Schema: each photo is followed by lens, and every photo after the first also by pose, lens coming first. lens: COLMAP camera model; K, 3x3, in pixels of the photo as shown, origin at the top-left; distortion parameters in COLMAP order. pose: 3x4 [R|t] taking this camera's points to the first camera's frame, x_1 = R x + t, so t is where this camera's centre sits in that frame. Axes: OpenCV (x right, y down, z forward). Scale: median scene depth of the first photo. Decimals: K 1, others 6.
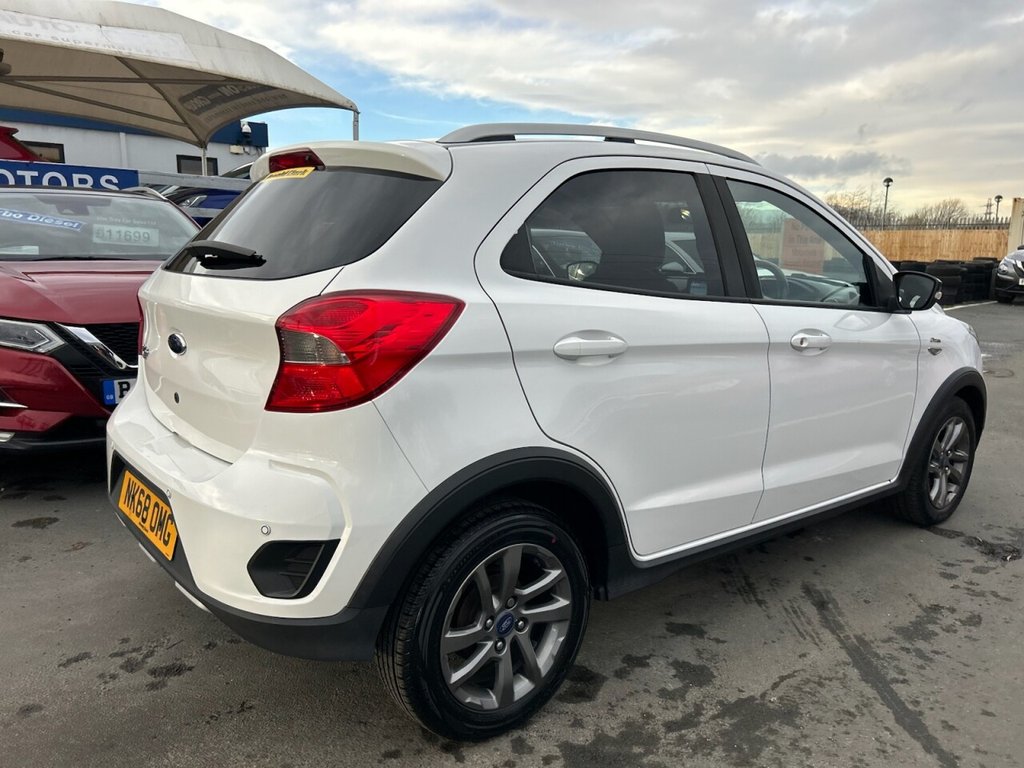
lens RADIAL K [[772.4, 0, 503.6], [0, 772.4, 389.2], [0, 0, 1]] dist [0.051468, -0.052996]
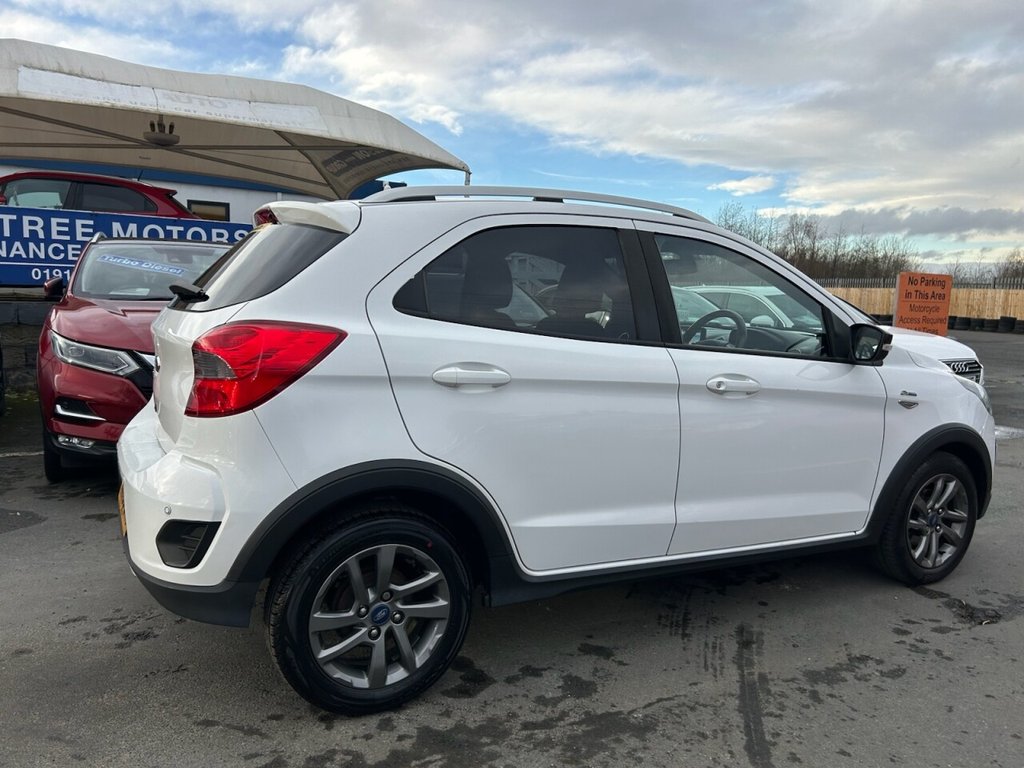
lens RADIAL K [[772.4, 0, 503.9], [0, 772.4, 387.4], [0, 0, 1]] dist [0.051468, -0.052996]
pose [[0.981873, 0.039093, -0.185466, 0.323479], [-0.051665, 0.996647, -0.063444, 0.026979], [0.182364, 0.071876, 0.980601, -0.098637]]
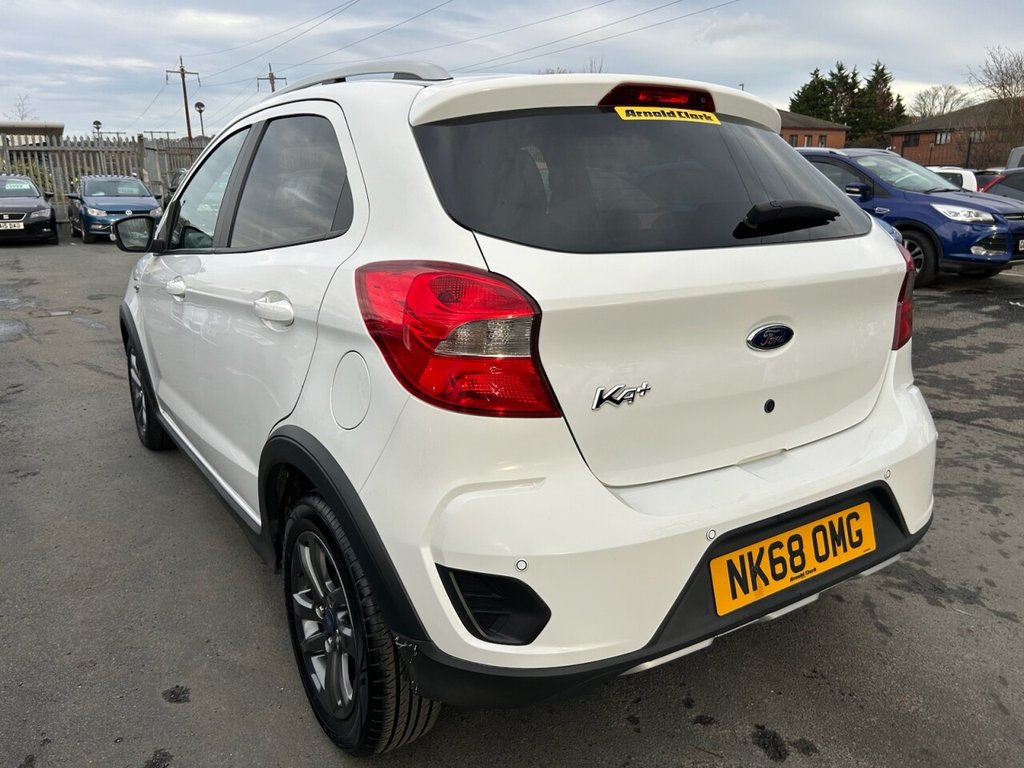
lens RADIAL K [[772.4, 0, 503.3], [0, 772.4, 377.3], [0, 0, 1]] dist [0.051468, -0.052996]
pose [[0.100532, -0.251670, 0.962578, -1.112644], [0.190101, 0.954513, 0.229707, -0.229929], [-0.976604, 0.159894, 0.143802, 1.073637]]
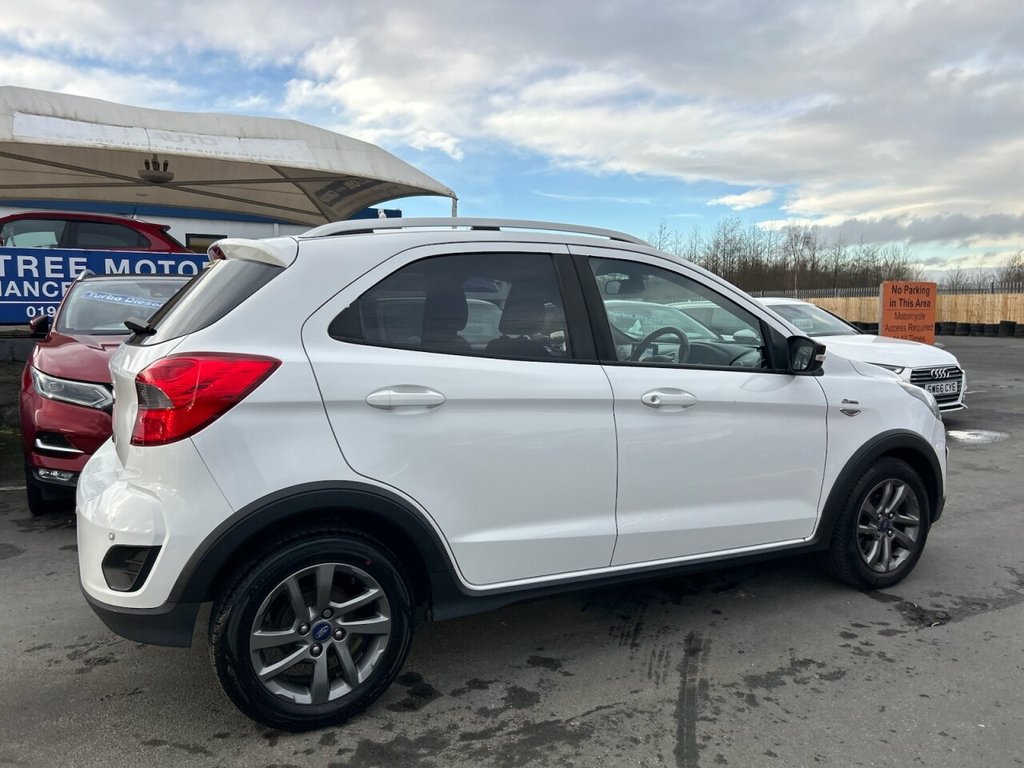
lens RADIAL K [[772.4, 0, 504.3], [0, 772.4, 374.4], [0, 0, 1]] dist [0.051468, -0.052996]
pose [[0.980673, -0.000678, -0.195653, 0.432526], [-0.020410, 0.994184, -0.105747, 0.027039], [0.194587, 0.107696, 0.974955, -0.126288]]
